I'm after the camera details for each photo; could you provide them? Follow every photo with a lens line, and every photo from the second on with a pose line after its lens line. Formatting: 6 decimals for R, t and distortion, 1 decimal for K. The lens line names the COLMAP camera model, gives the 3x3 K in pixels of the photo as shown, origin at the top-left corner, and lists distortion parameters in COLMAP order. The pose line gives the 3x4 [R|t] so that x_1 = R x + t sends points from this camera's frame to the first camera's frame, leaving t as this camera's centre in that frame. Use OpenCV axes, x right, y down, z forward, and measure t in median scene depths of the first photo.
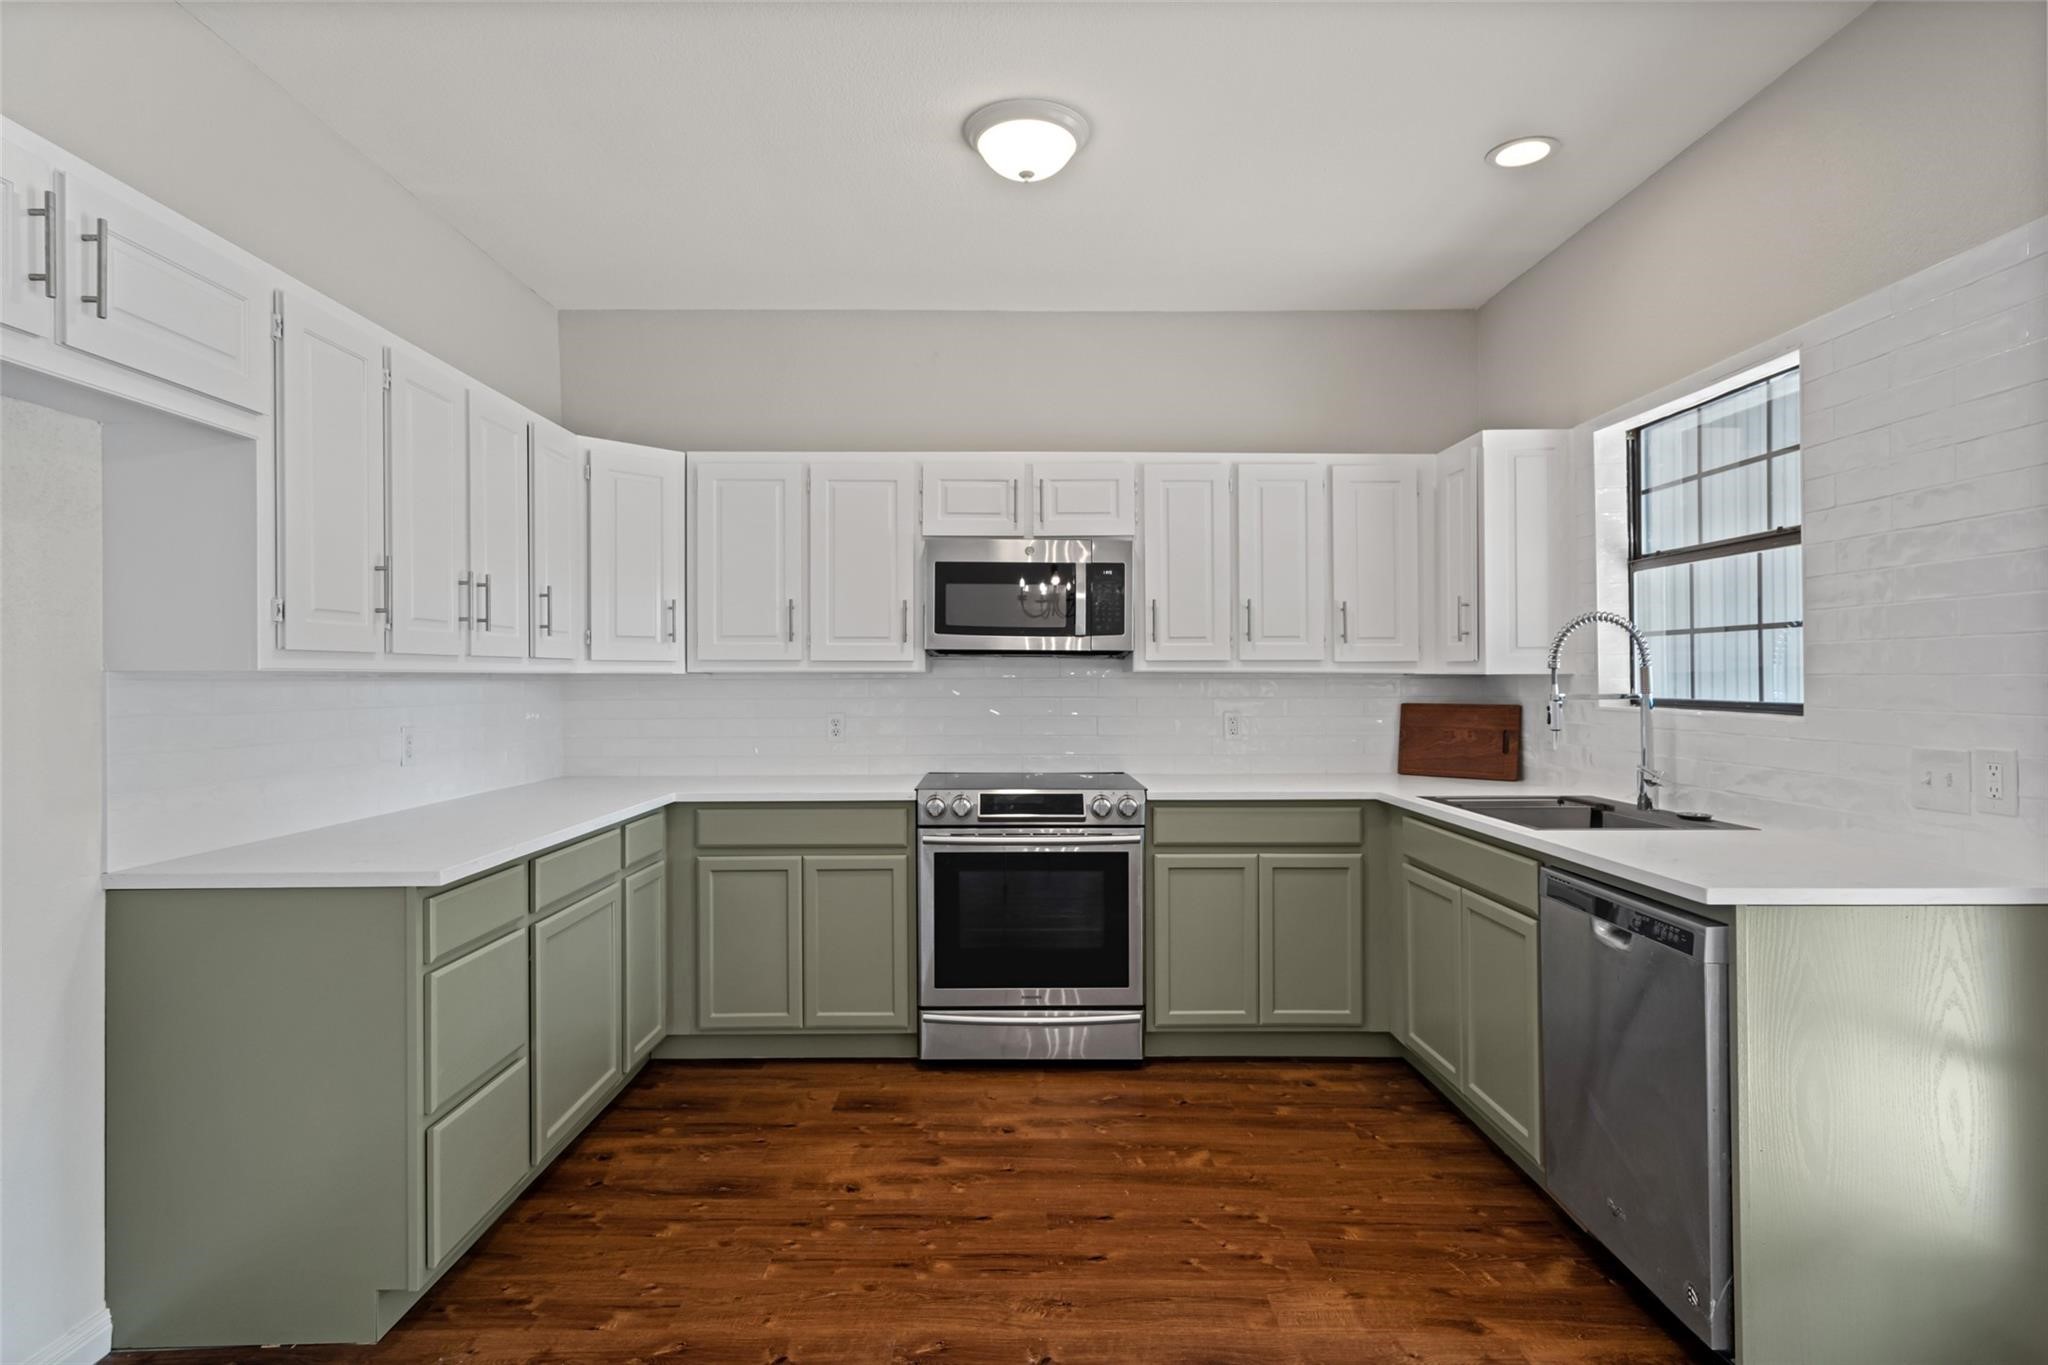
lens RADIAL K [[1072.0, 0, 1021.2], [0, 1072.0, 673.4], [0, 0, 1]] dist [0.006039, 0.000475]
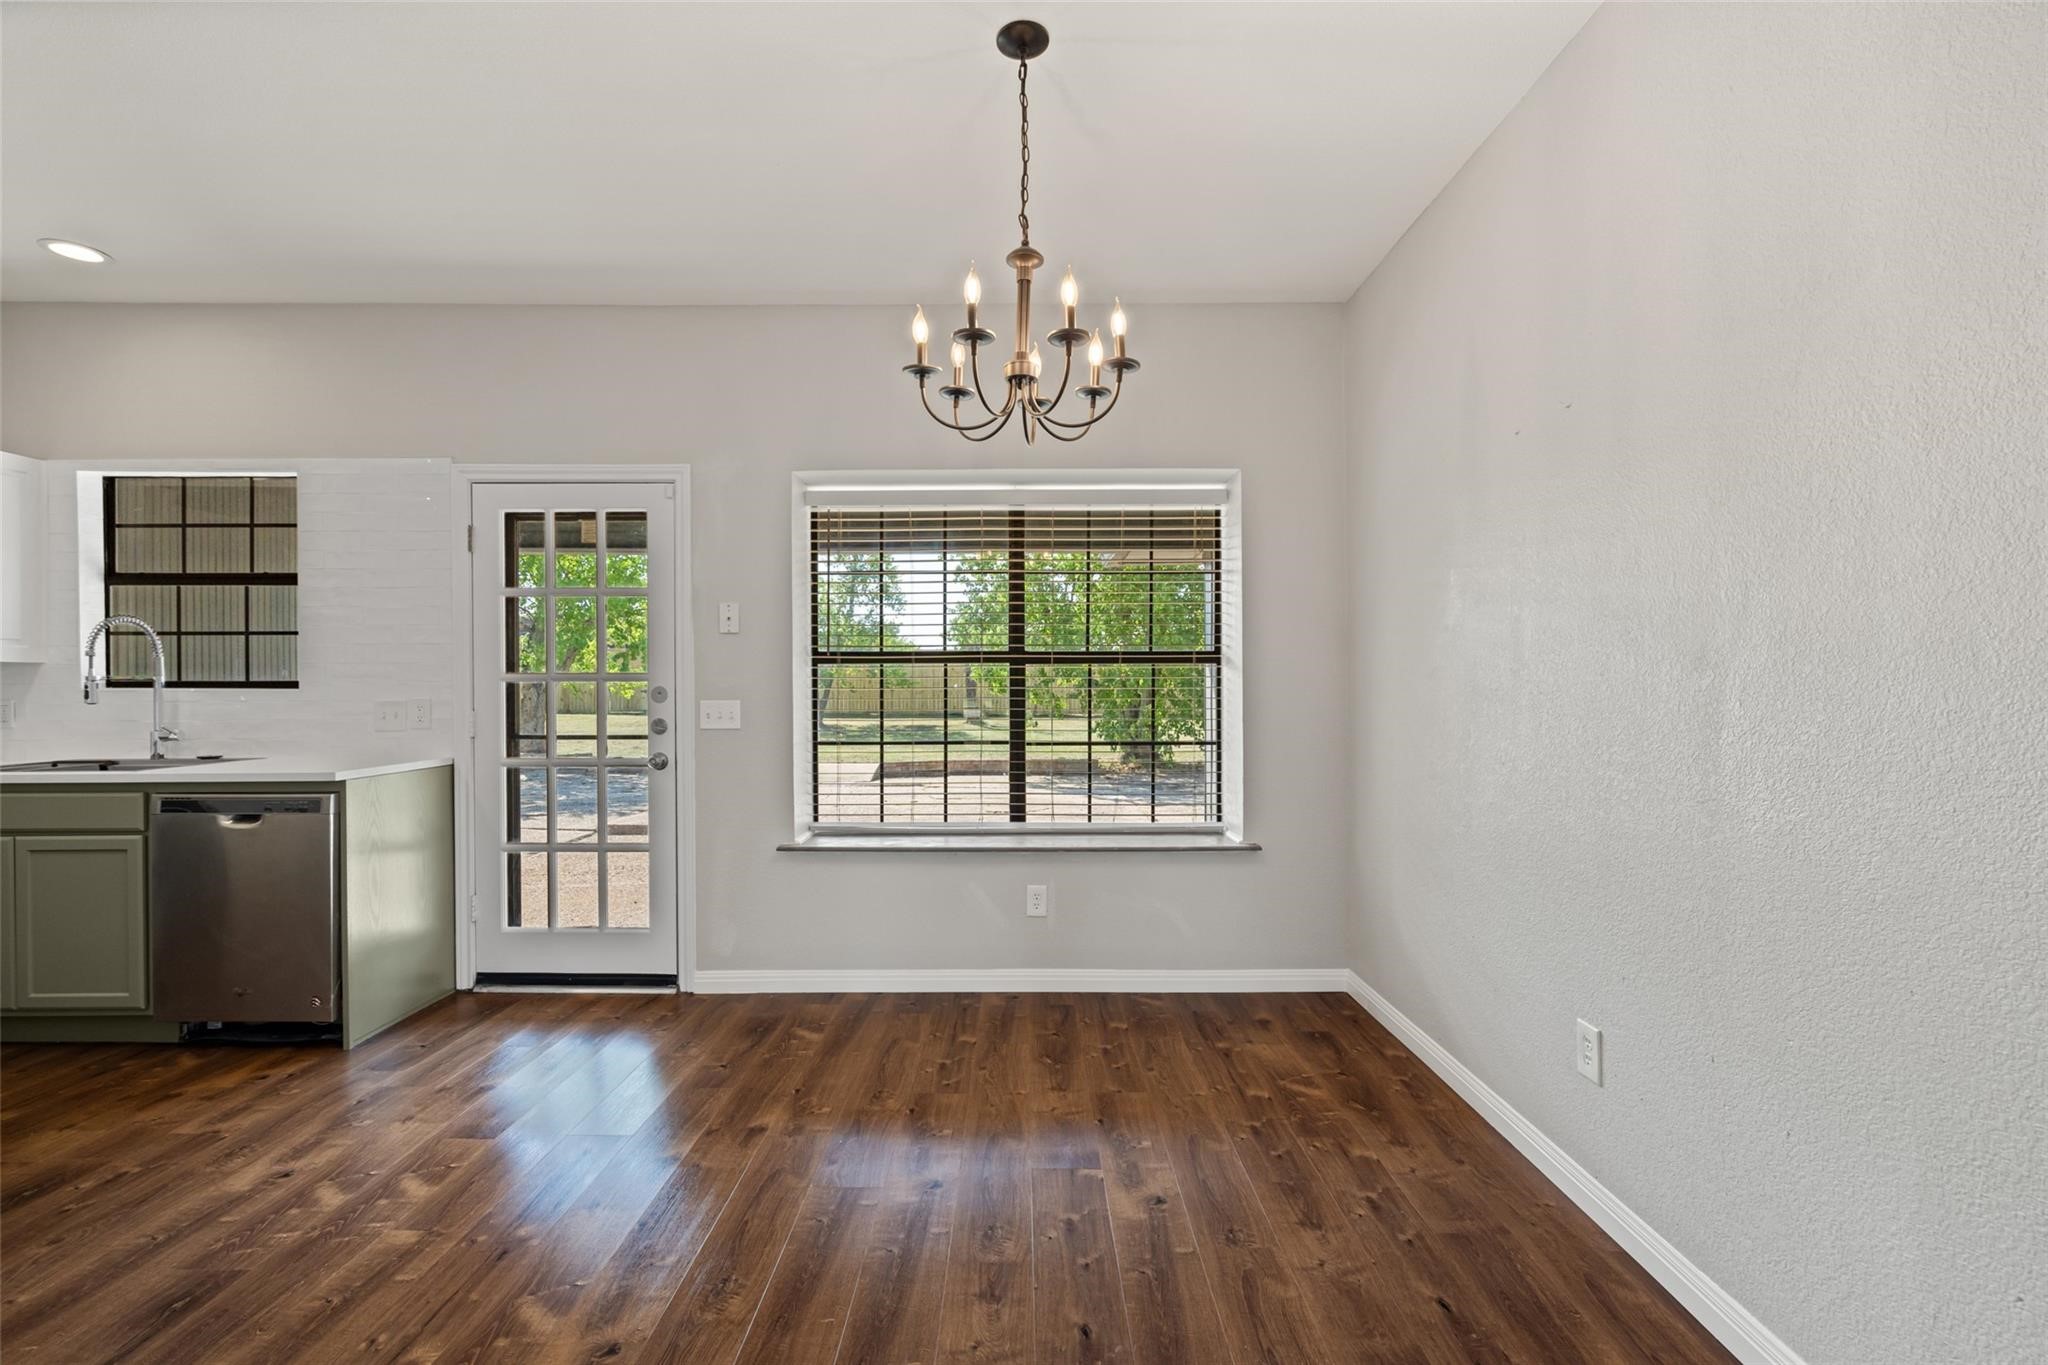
lens RADIAL K [[917.8, 0, 1022.8], [0, 917.8, 684.3], [0, 0, 1]] dist [-0.005433, 0.002208]
pose [[-0.006433, 0.003708, 0.999972, -0.657907], [0.000782, 0.999993, -0.003703, 0.036857], [-0.999979, 0.000759, -0.006436, -0.125475]]
